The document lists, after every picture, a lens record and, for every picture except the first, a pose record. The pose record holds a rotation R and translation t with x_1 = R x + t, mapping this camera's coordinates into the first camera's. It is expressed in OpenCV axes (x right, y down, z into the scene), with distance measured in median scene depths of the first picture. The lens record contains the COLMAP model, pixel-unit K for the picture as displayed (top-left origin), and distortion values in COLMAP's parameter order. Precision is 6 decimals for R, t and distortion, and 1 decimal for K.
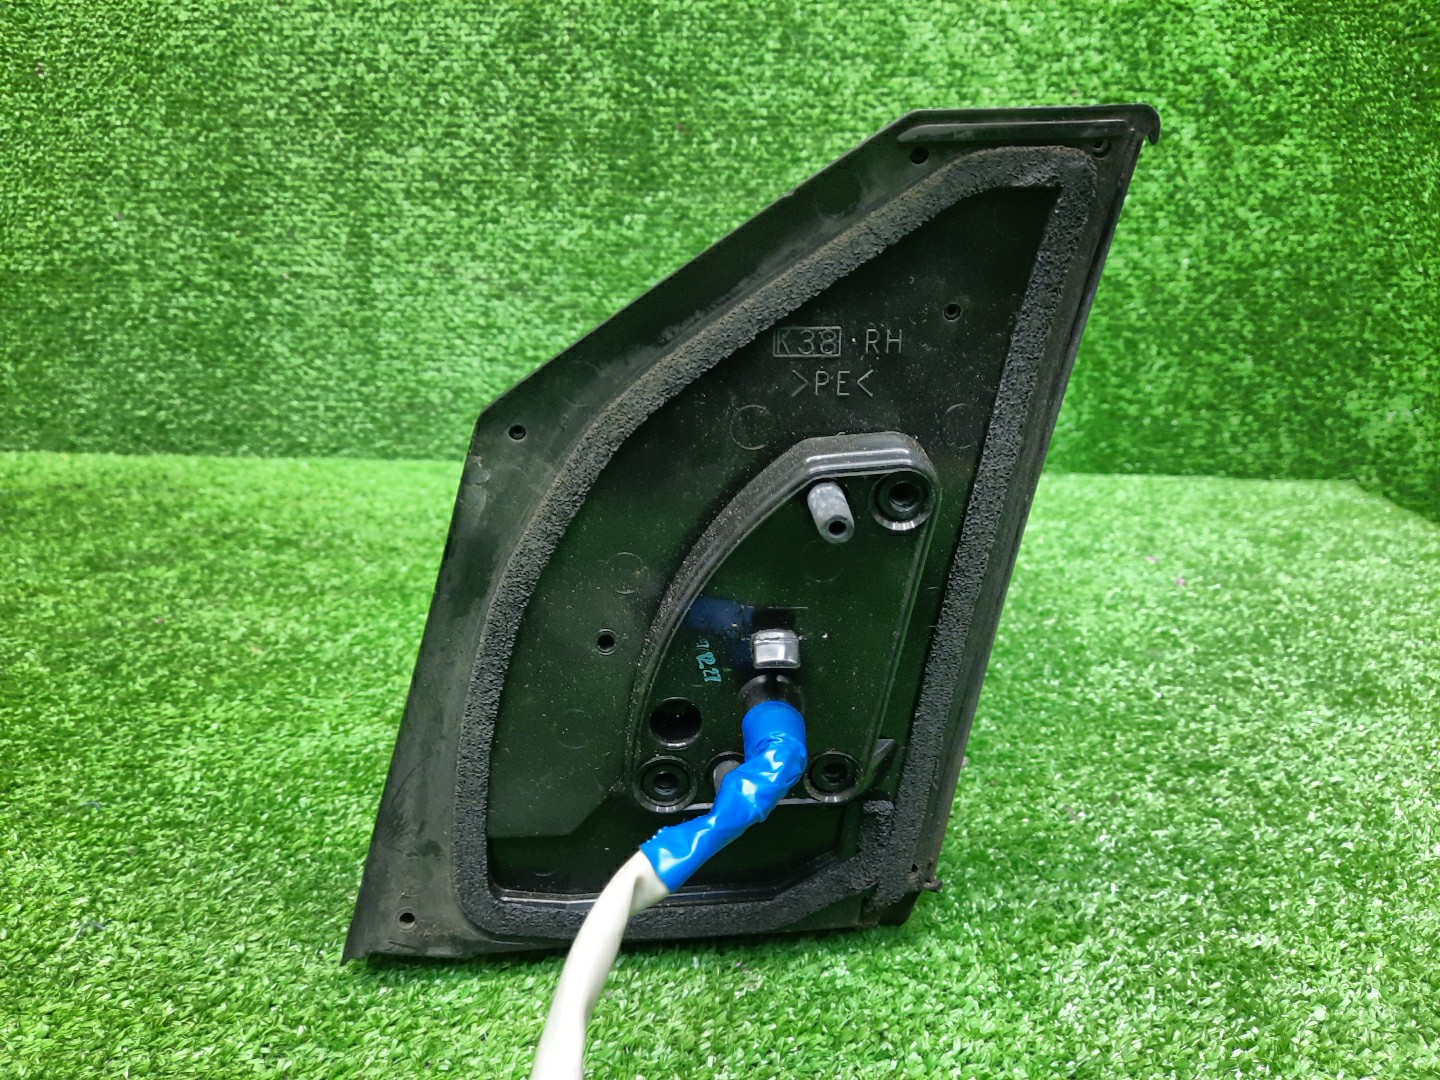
lens RADIAL K [[1105.1, 0, 722.4], [0, 1105.1, 535.5], [0, 0, 1]] dist [0.033441, -0.065055]
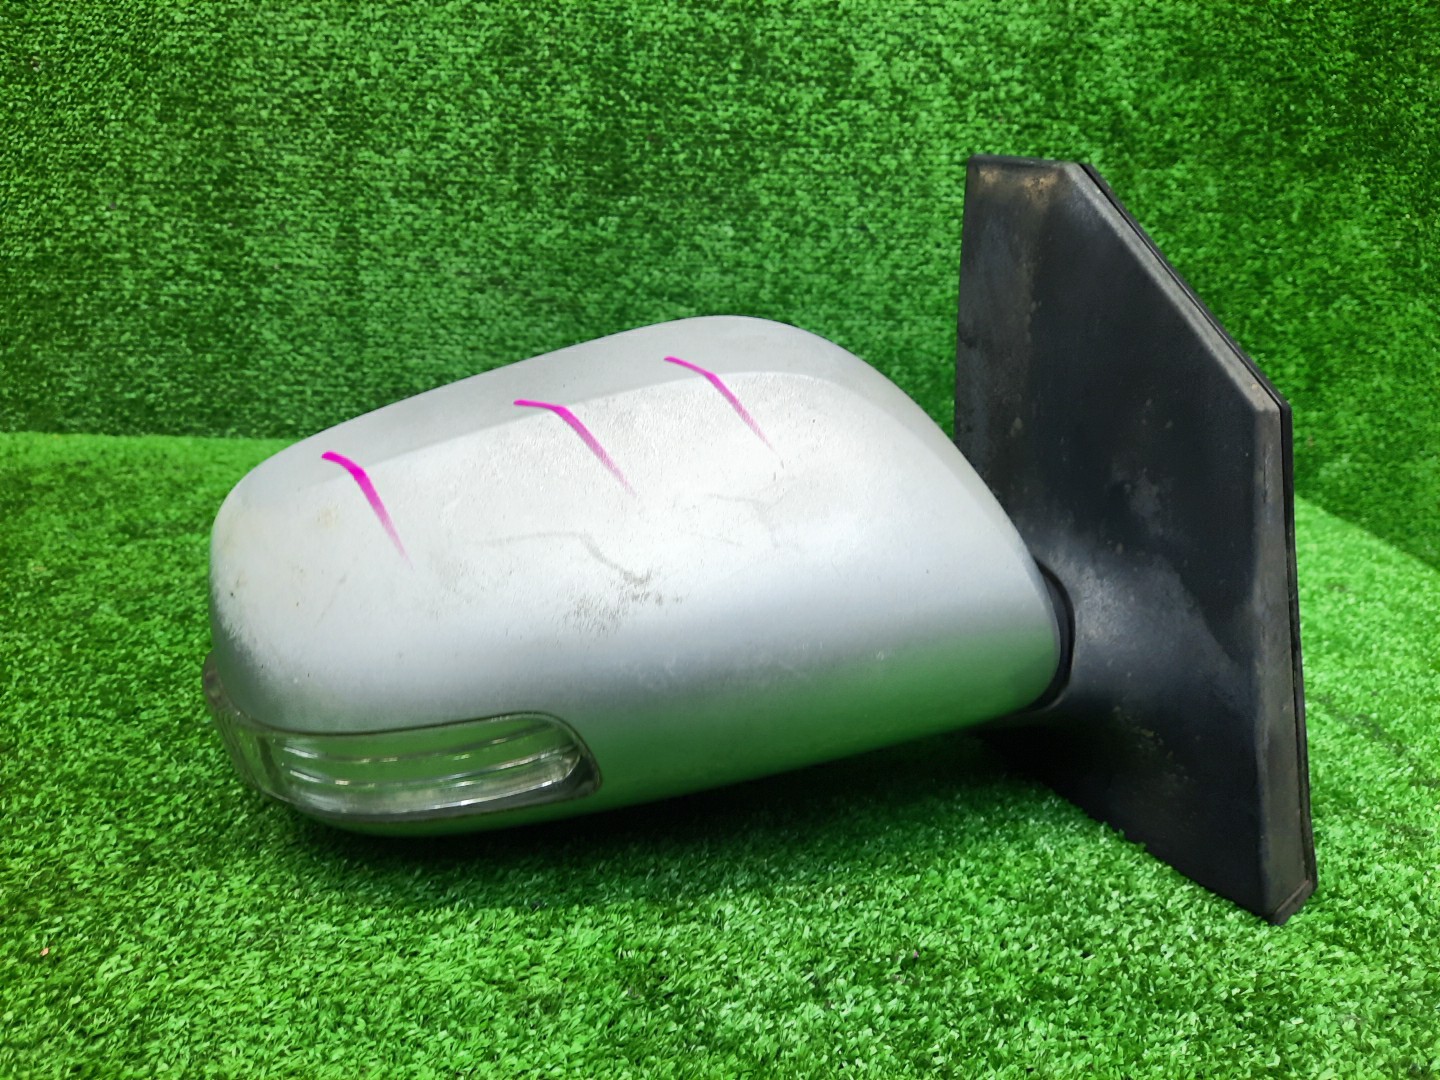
lens RADIAL K [[1101.5, 0, 733.0], [0, 1101.5, 538.8], [0, 0, 1]] dist [0.034378, -0.060014]
pose [[0.995130, -0.004588, 0.098464, -0.067427], [0.003902, 0.999967, 0.007153, 0.021005], [-0.098493, -0.006734, 0.995115, -0.100612]]
